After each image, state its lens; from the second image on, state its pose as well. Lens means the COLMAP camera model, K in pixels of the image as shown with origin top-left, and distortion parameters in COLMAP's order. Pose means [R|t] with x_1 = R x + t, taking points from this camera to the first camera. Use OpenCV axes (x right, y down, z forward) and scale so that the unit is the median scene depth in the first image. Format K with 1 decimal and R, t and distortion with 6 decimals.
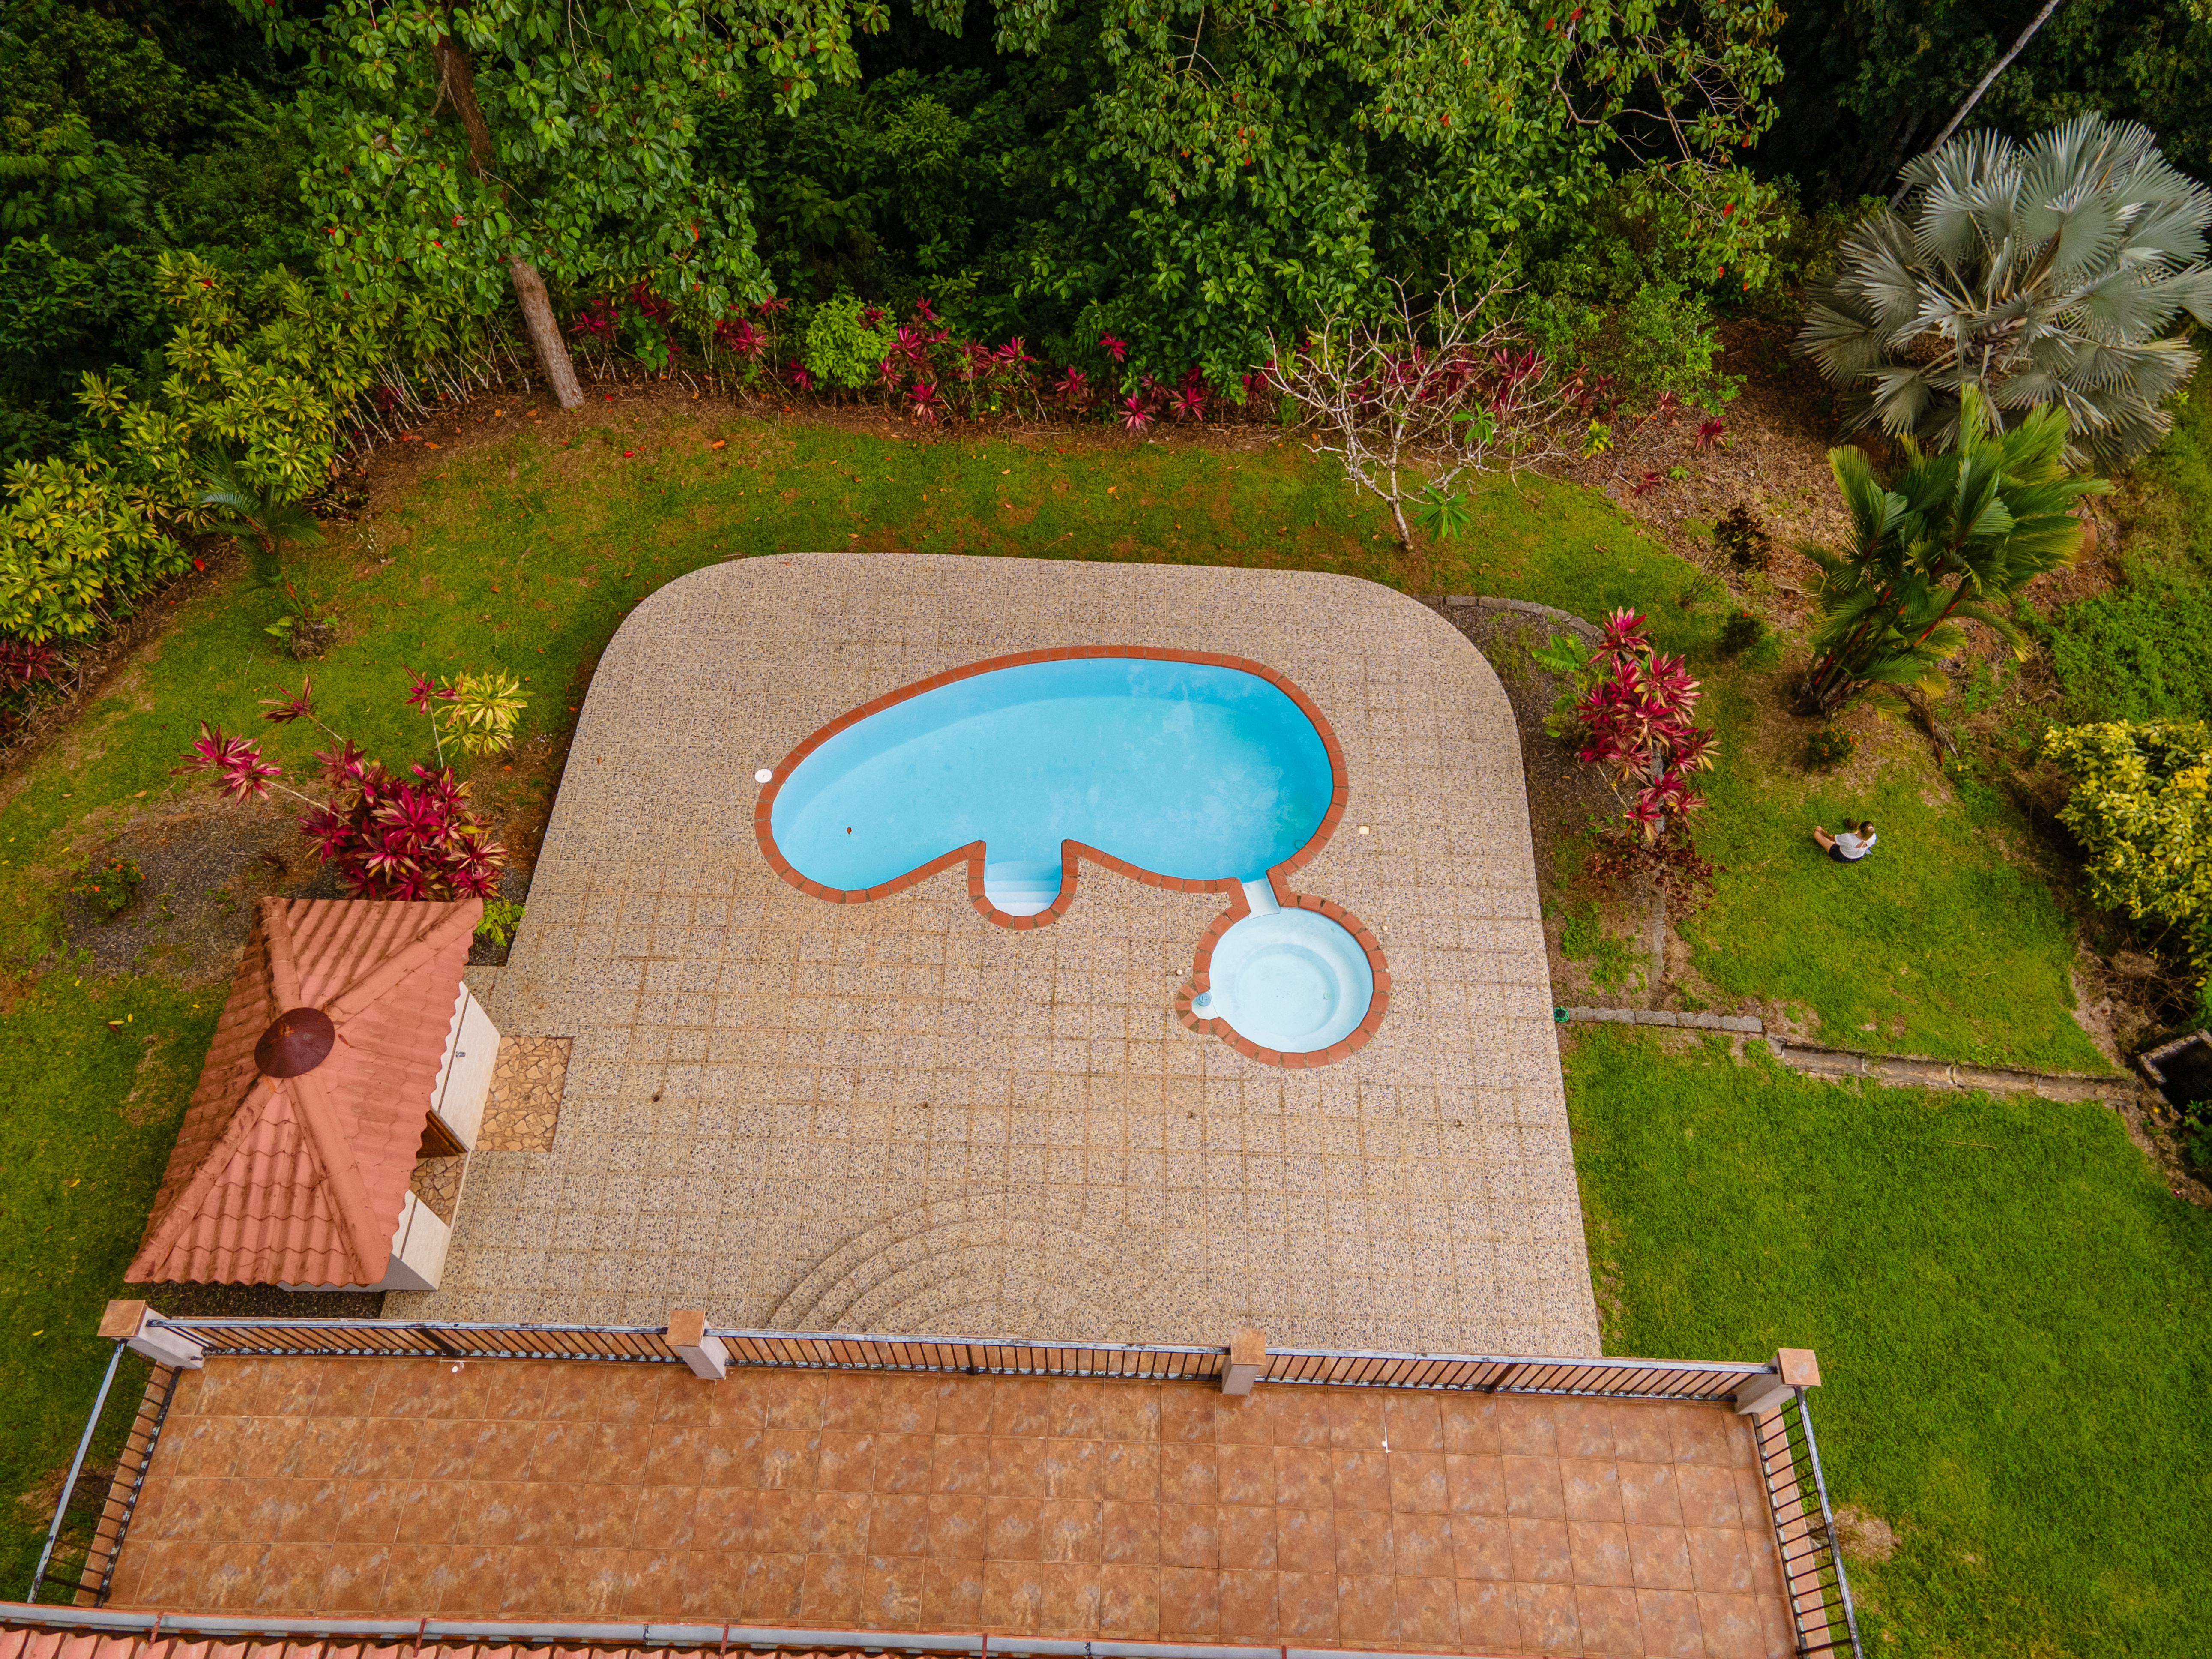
lens RADIAL K [[1620.6, 0, 1093.2], [0, 1620.6, 824.5], [0, 0, 1]] dist [0.048801, -0.000642]
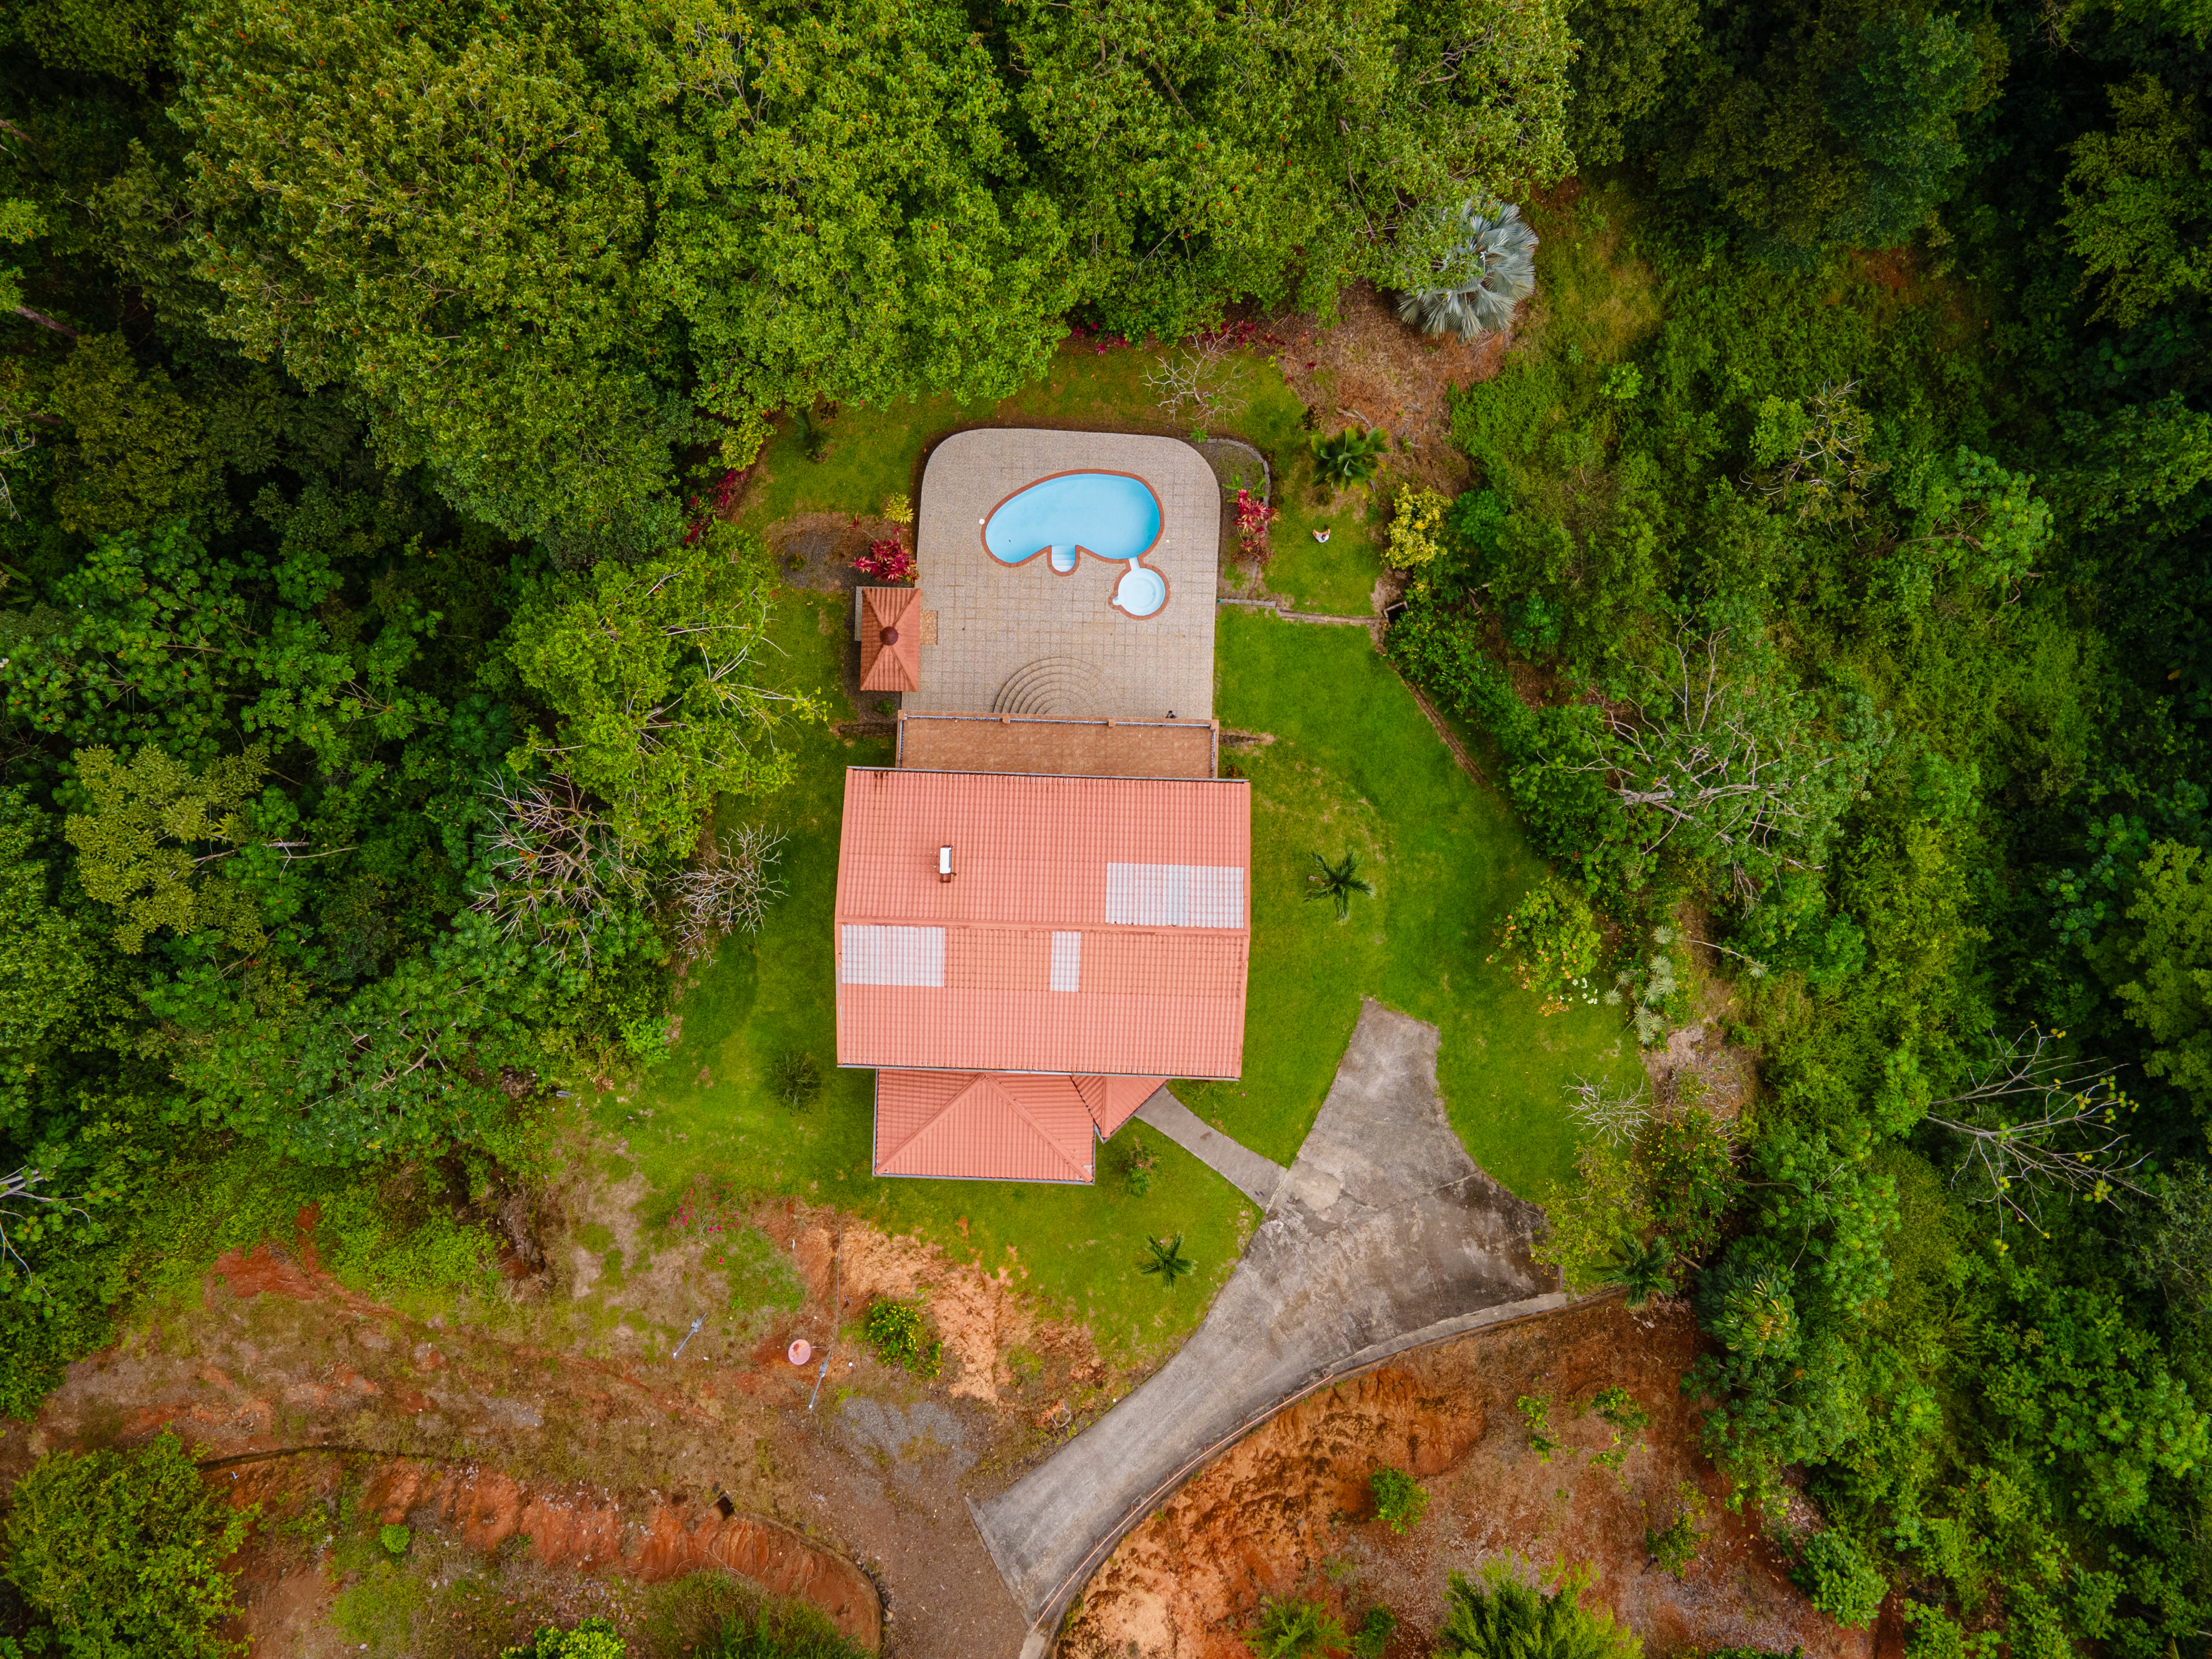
lens RADIAL K [[1620.6, 0, 1106.2], [0, 1620.6, 830.4], [0, 0, 1]] dist [0.048801, -0.000642]
pose [[0.999974, 0.003587, 0.006260, 0.026353], [-0.006442, 0.834633, 0.550768, -1.345519], [-0.003250, -0.550794, 0.834635, -2.103455]]
